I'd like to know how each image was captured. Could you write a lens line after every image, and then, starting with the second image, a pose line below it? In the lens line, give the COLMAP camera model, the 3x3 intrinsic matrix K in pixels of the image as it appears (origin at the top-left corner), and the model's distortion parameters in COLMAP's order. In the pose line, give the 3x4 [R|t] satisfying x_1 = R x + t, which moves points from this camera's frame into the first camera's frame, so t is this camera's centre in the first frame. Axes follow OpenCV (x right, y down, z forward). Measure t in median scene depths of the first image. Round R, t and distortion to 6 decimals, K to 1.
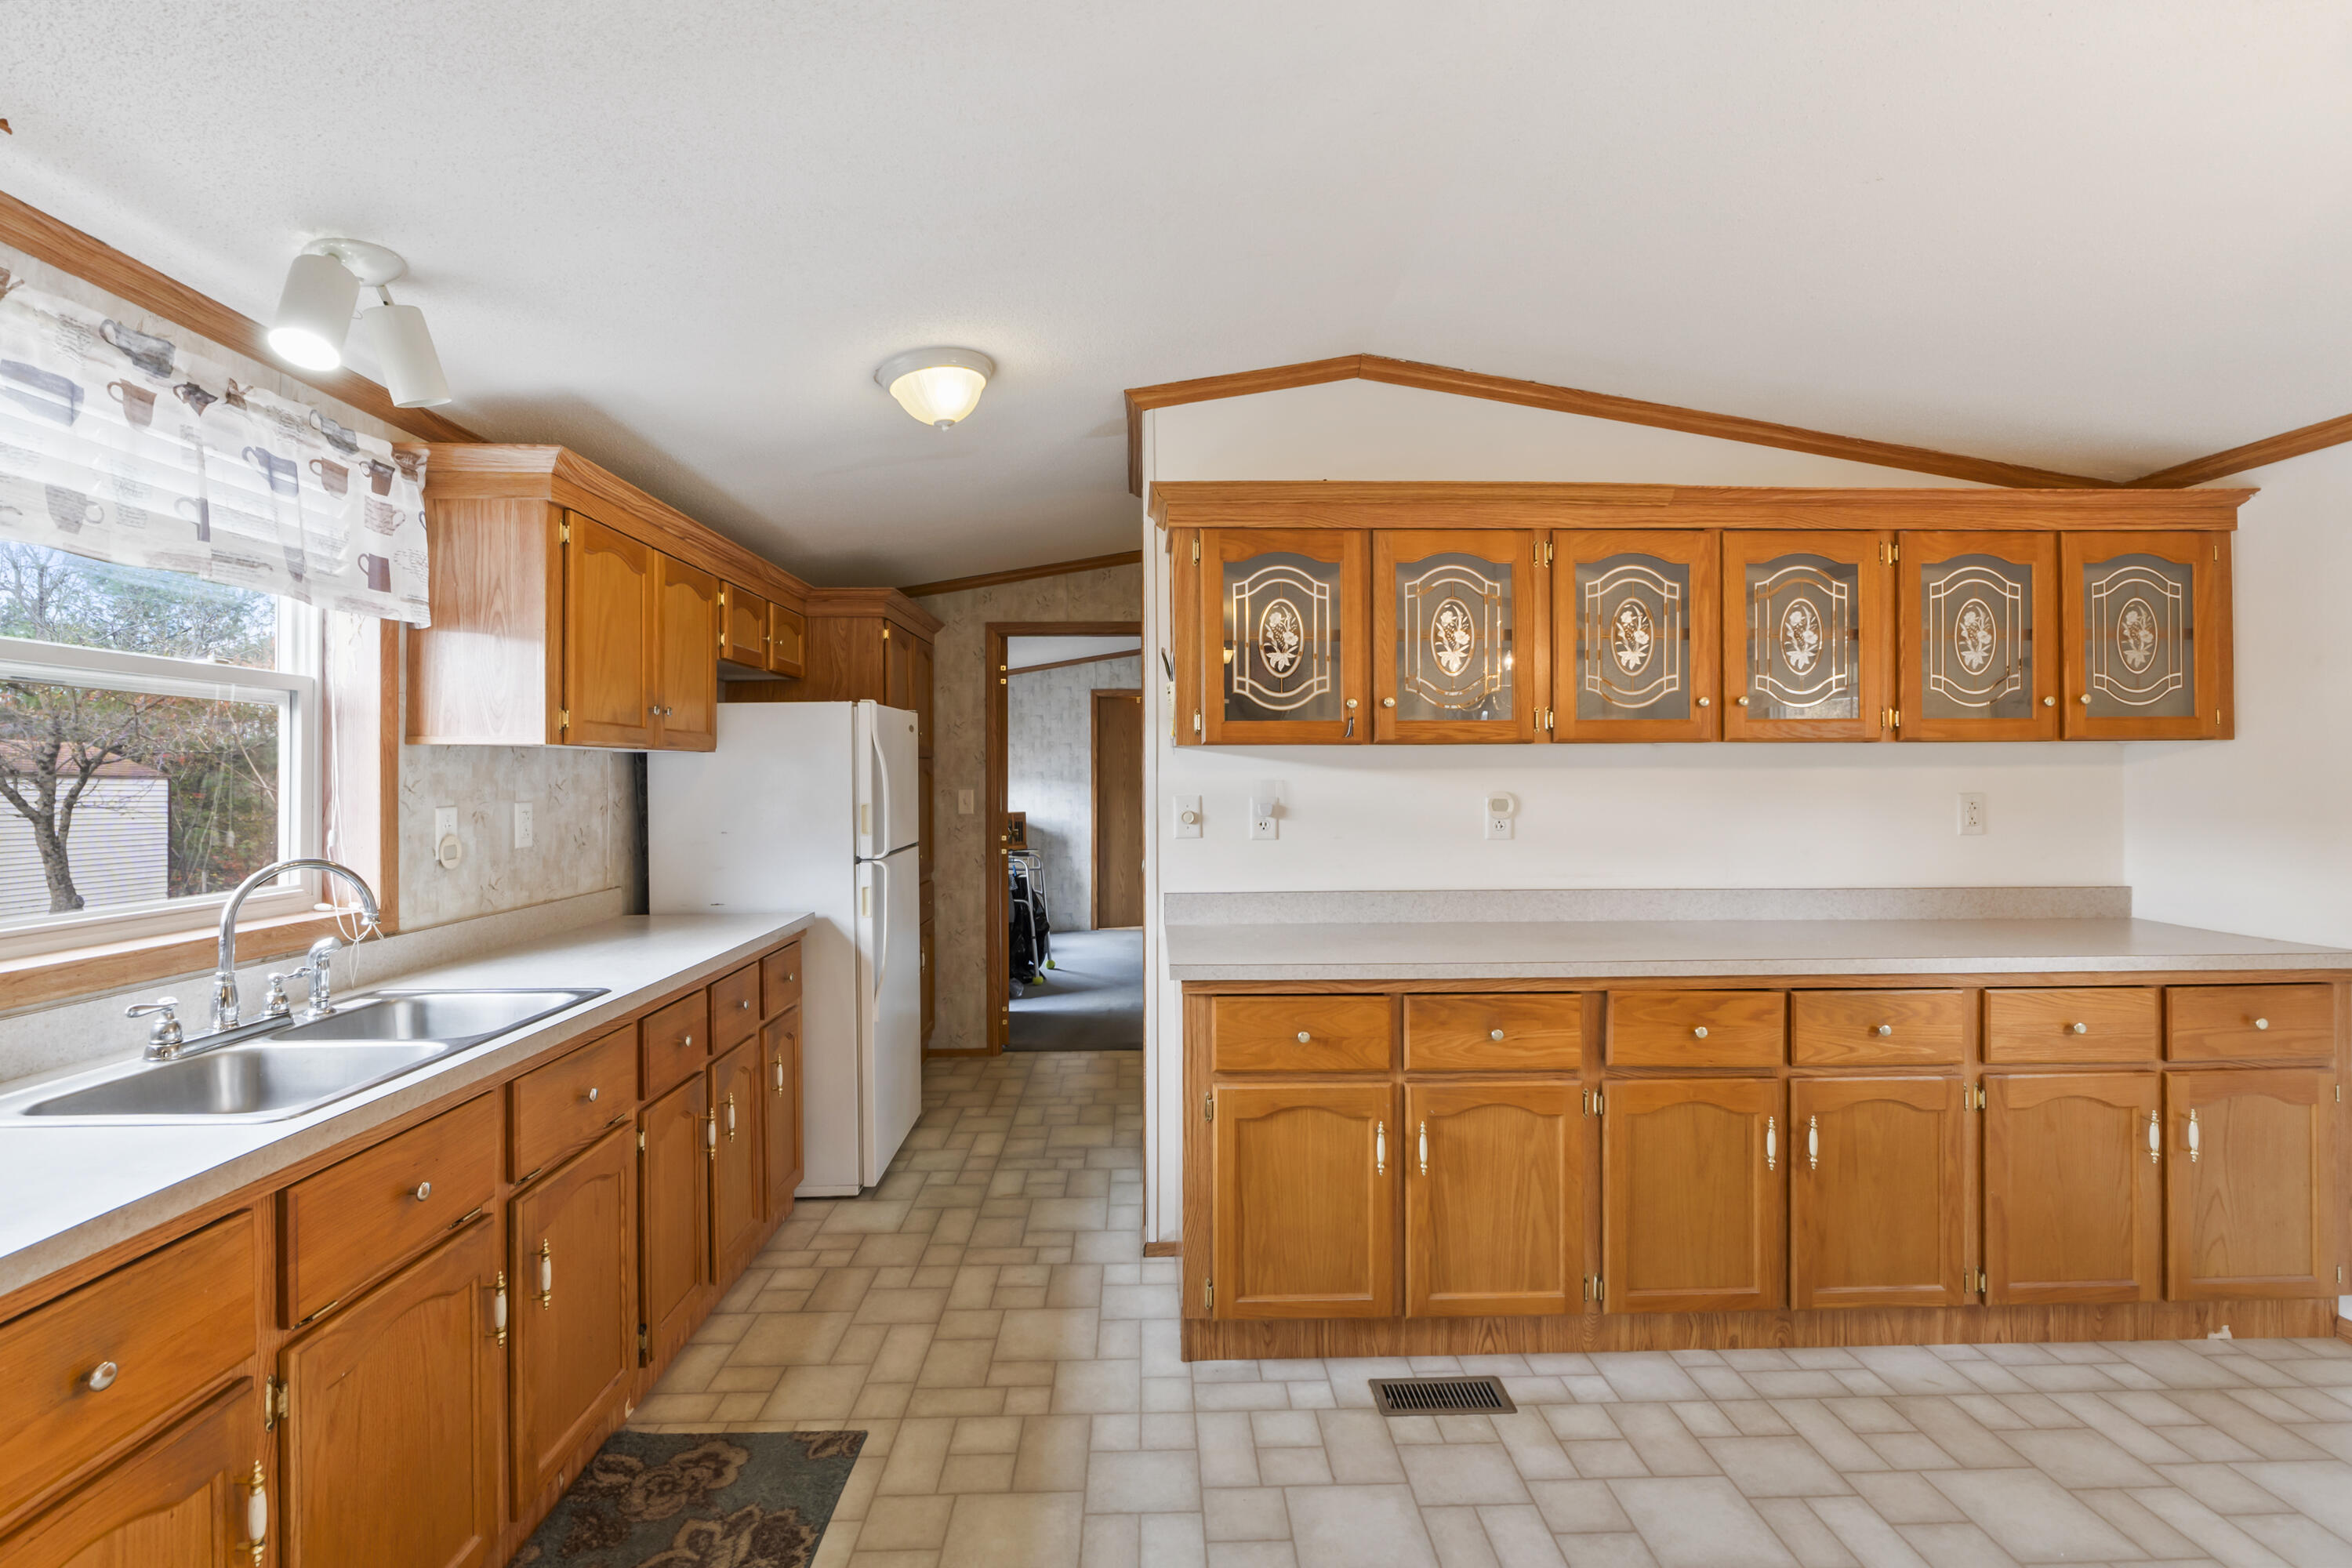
lens RADIAL K [[1043.7, 0, 1165.7], [0, 1043.7, 774.9], [0, 0, 1]] dist [-0.006748, -0.000628]
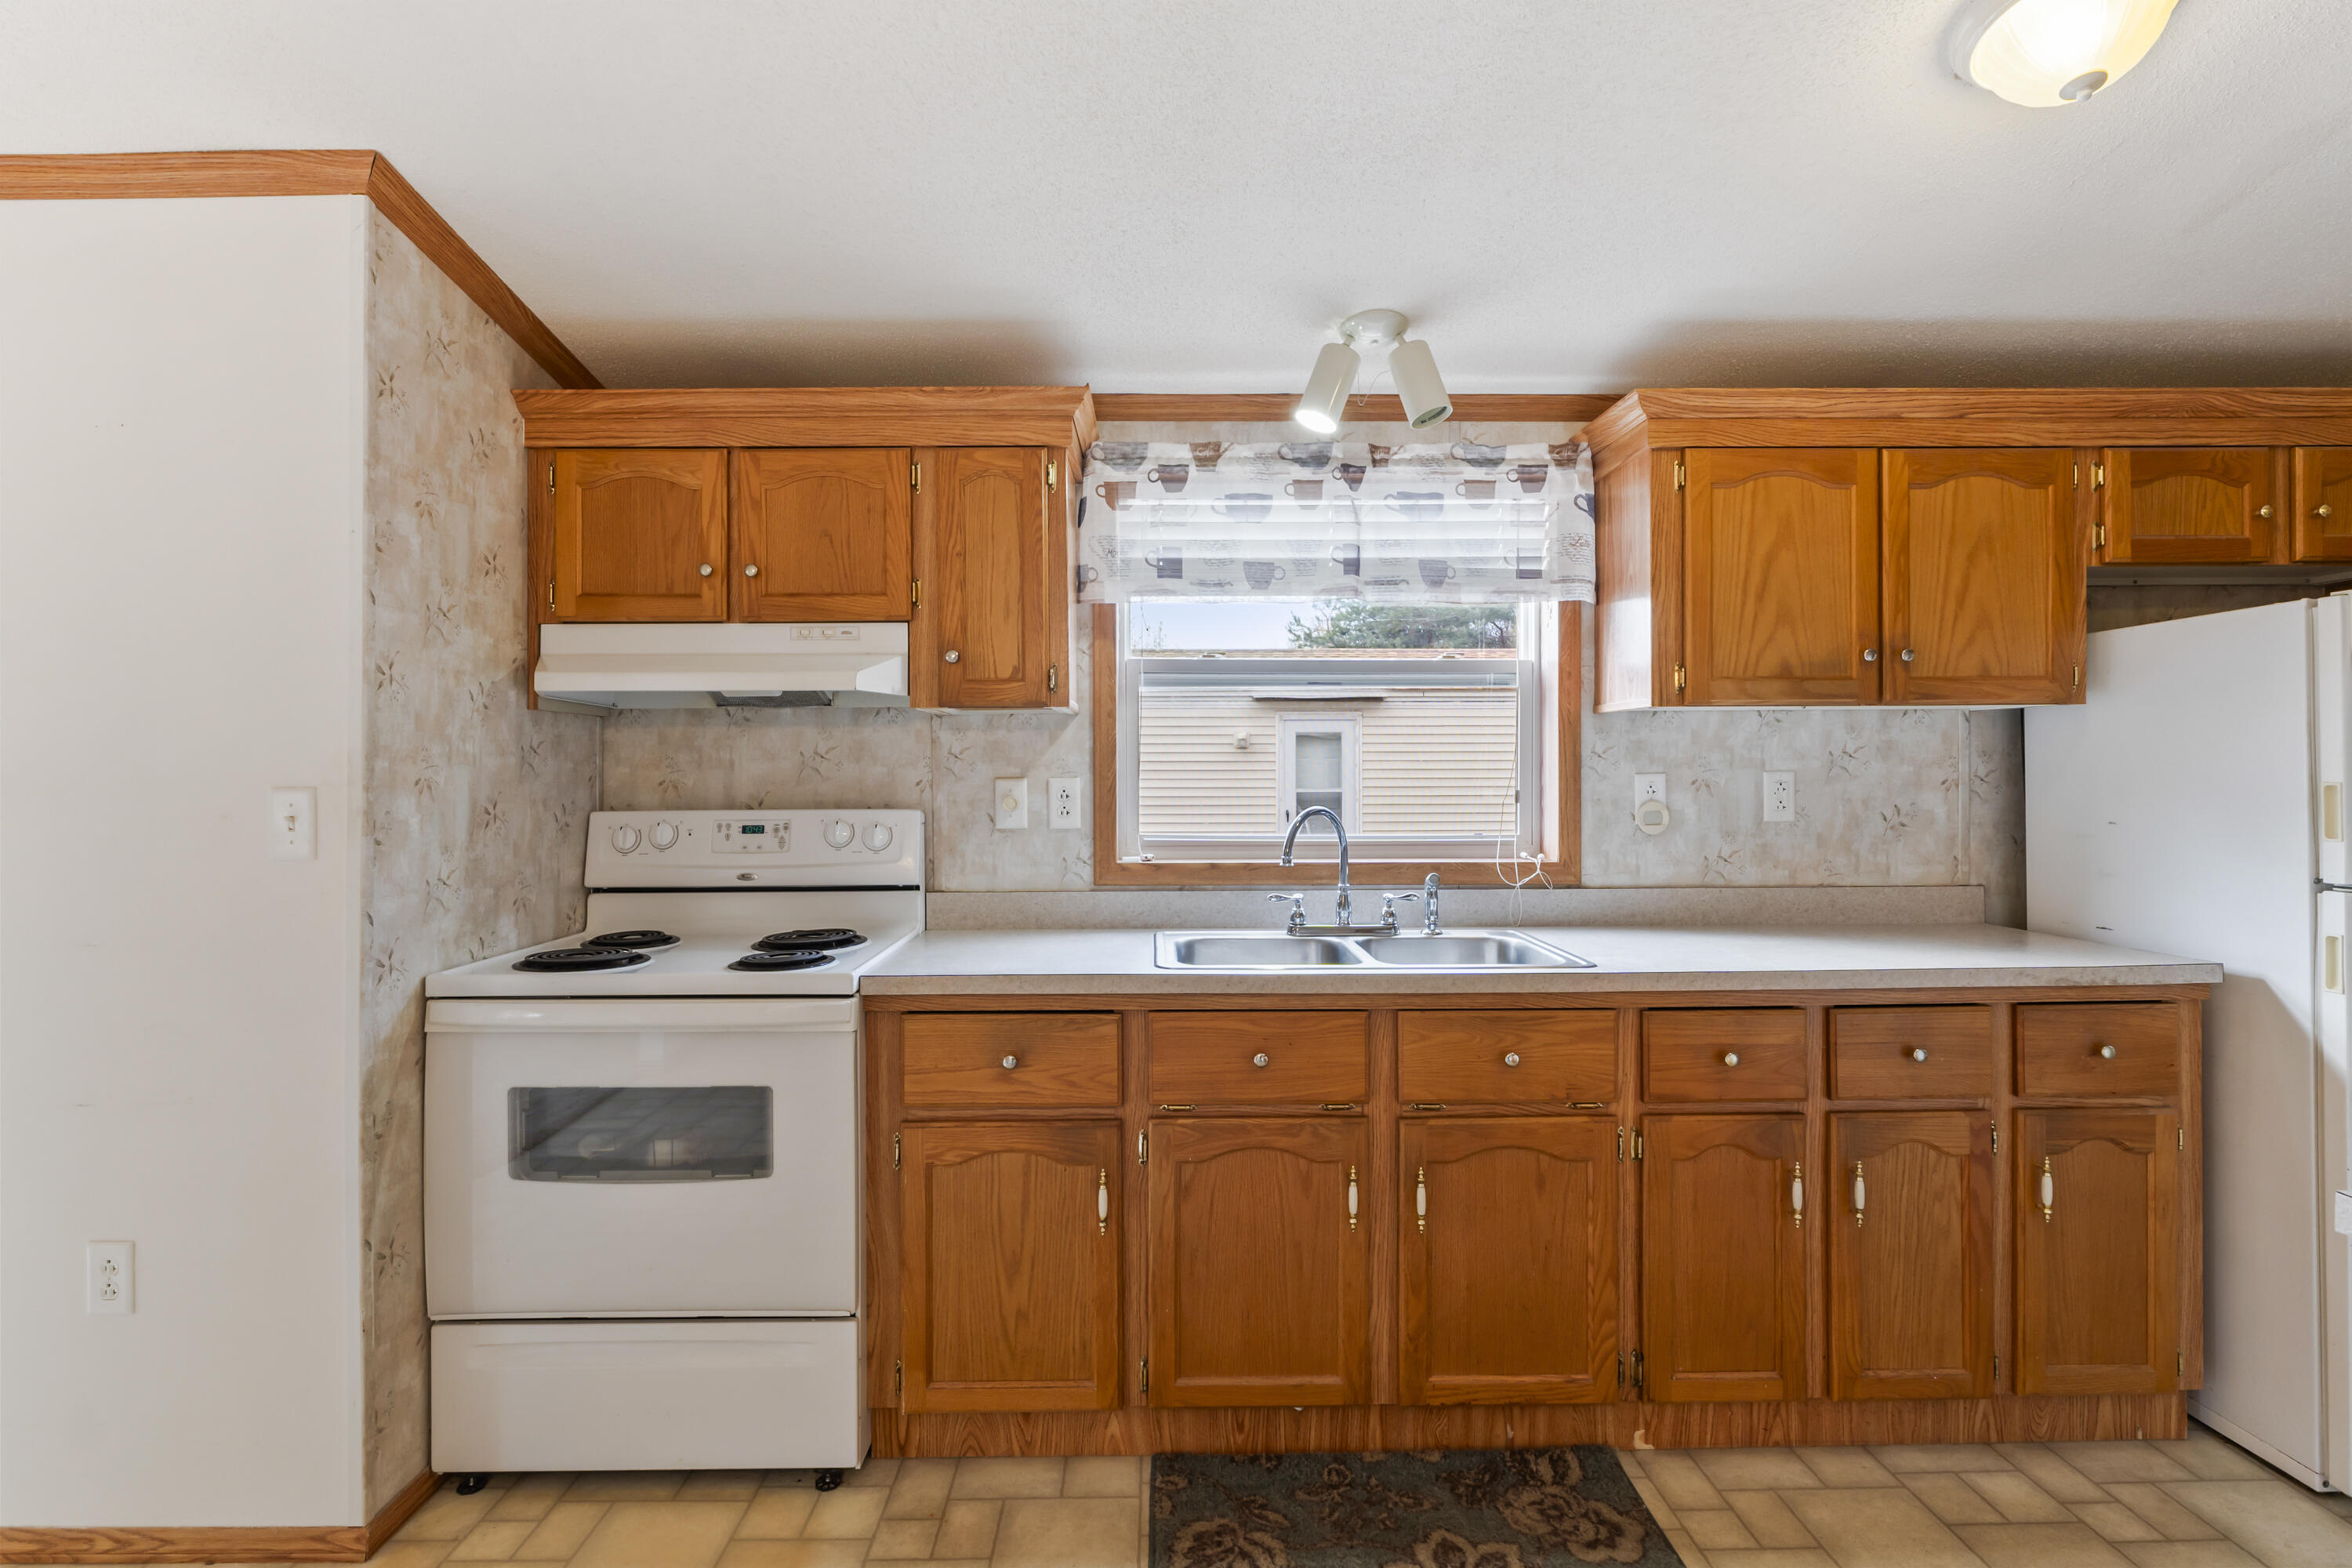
lens RADIAL K [[1103.9, 0, 1172.5], [0, 1103.9, 775.3], [0, 0, 1]] dist [-0.007186, -0.000387]
pose [[-0.012160, 0.008434, -0.999891, 0.401195], [0.005240, 0.999951, 0.008370, 0.022019], [0.999912, -0.005138, -0.012203, 0.559935]]
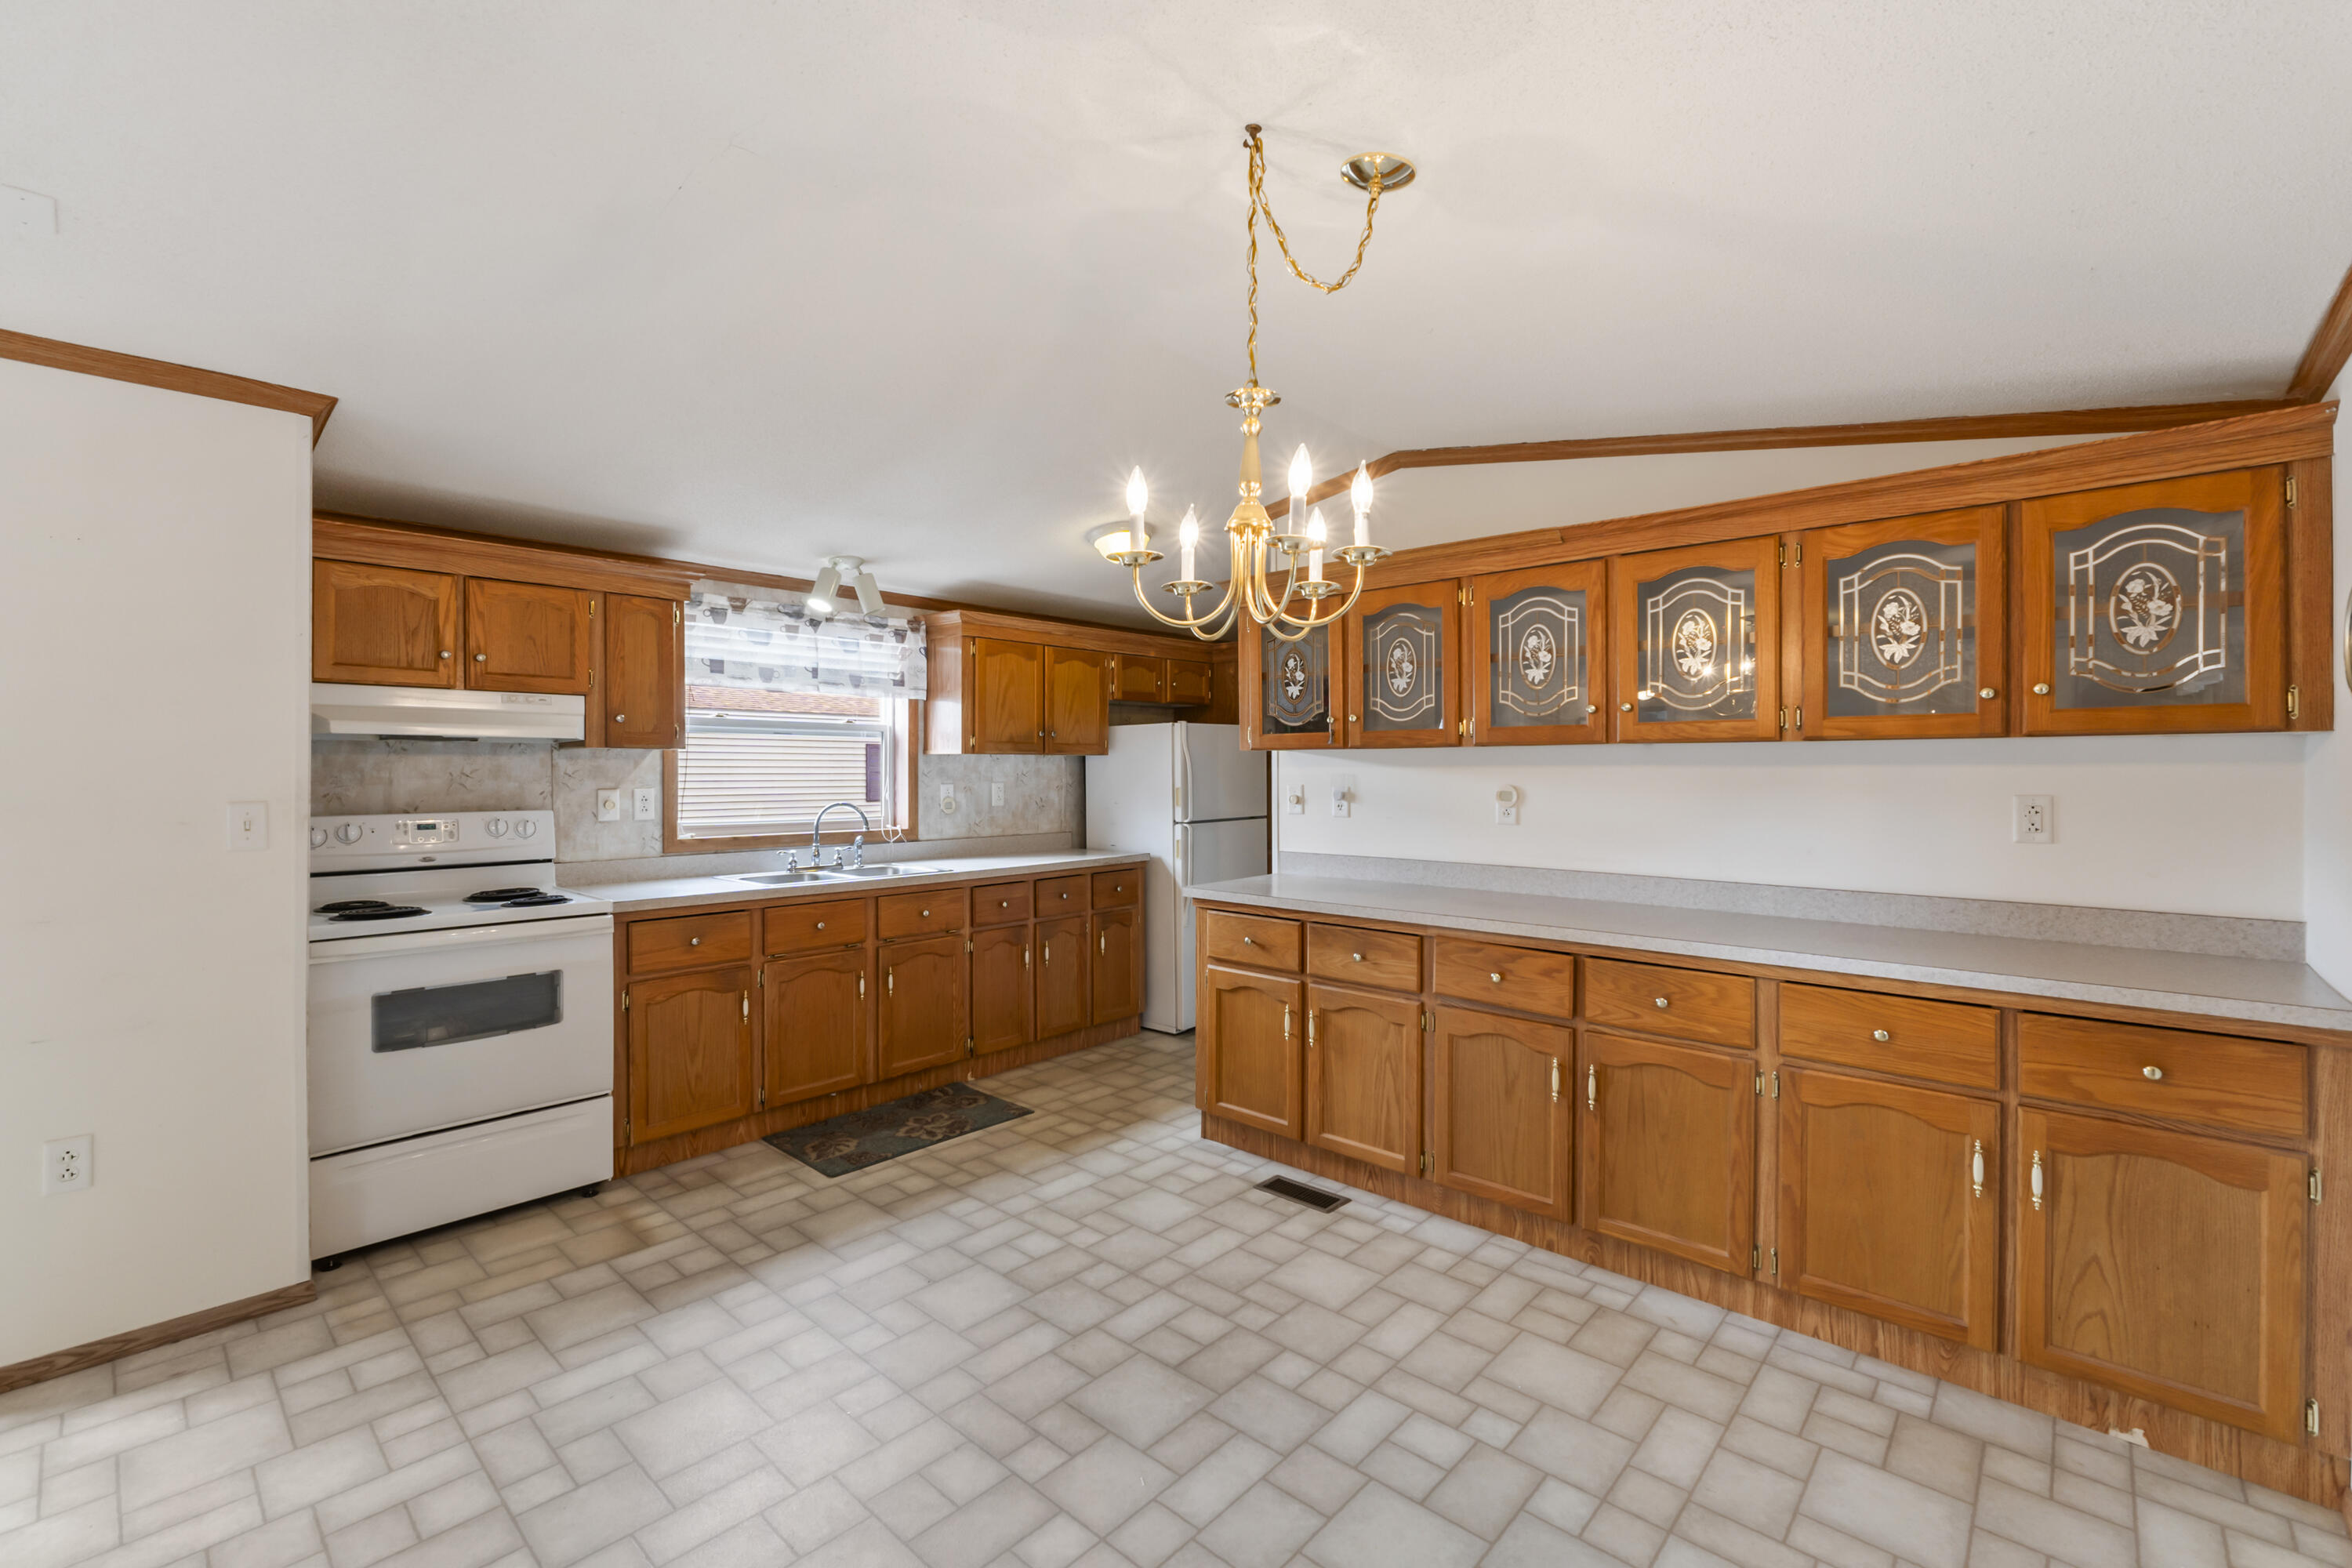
lens RADIAL K [[991.5, 0, 1172.3], [0, 991.5, 777.9], [0, 0, 1]] dist [-0.007338, -0.000773]
pose [[0.721679, 0.010524, -0.692148, 1.035242], [-0.003103, 0.999924, 0.011968, -0.006255], [0.692221, -0.006490, 0.721656, -0.124955]]
